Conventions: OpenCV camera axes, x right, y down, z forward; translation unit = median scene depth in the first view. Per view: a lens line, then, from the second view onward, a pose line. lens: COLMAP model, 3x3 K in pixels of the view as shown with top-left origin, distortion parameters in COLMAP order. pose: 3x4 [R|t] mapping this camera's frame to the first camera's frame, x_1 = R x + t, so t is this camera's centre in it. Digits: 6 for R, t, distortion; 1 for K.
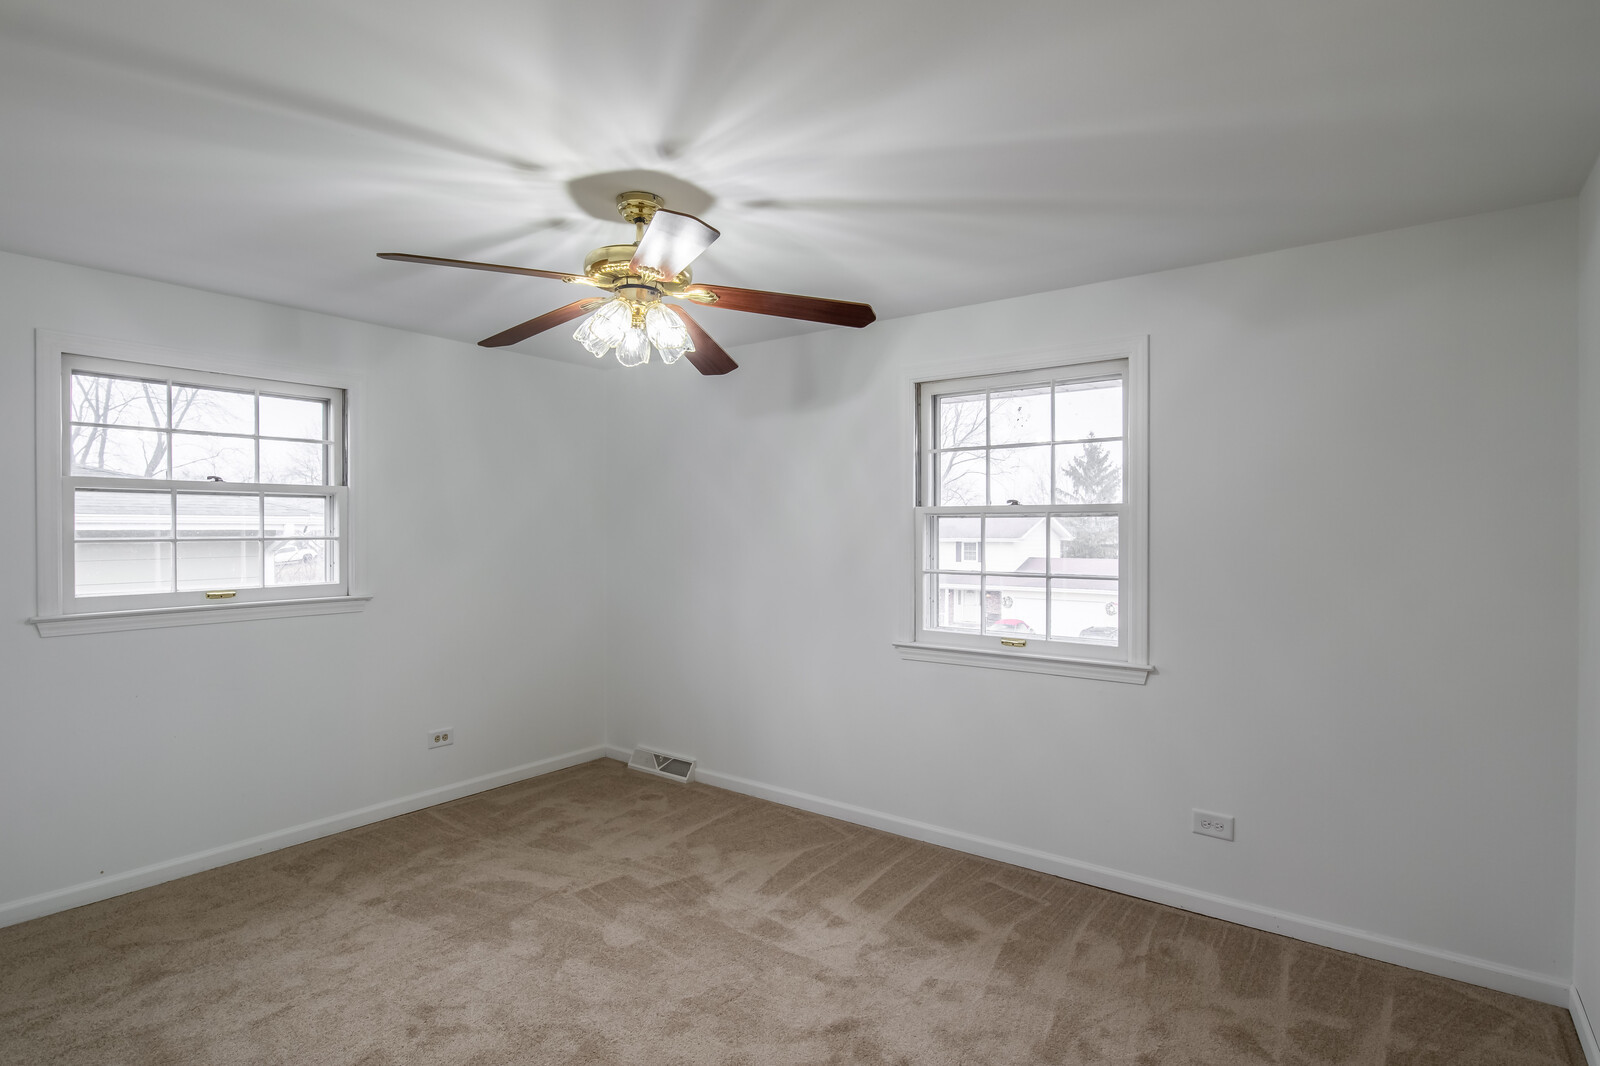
lens RADIAL K [[804.3, 0, 799.2], [0, 804.3, 523.1], [0, 0, 1]] dist [-0.002503, -0.000888]
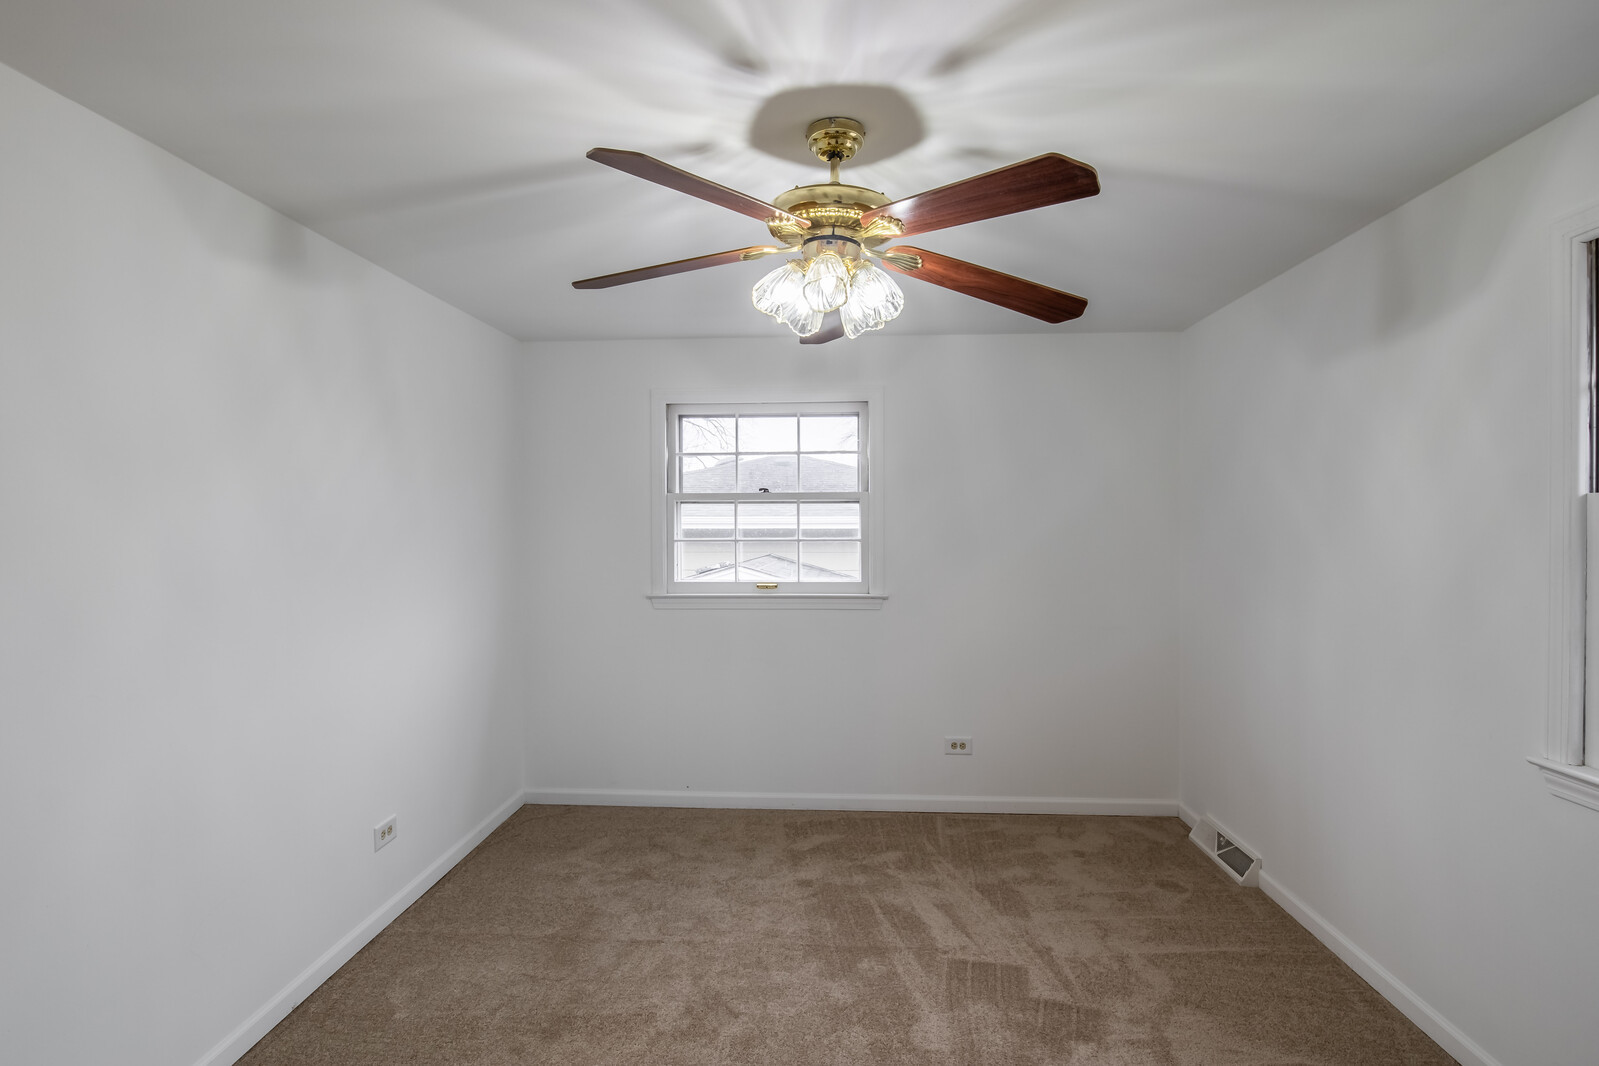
lens RADIAL K [[803.8, 0, 798.7], [0, 803.8, 523.1], [0, 0, 1]] dist [-0.002503, -0.000888]
pose [[0.557987, -0.003603, -0.829842, 0.316389], [0.004406, 0.999989, -0.001379, -0.003747], [0.829838, -0.002887, 0.557997, 0.360204]]
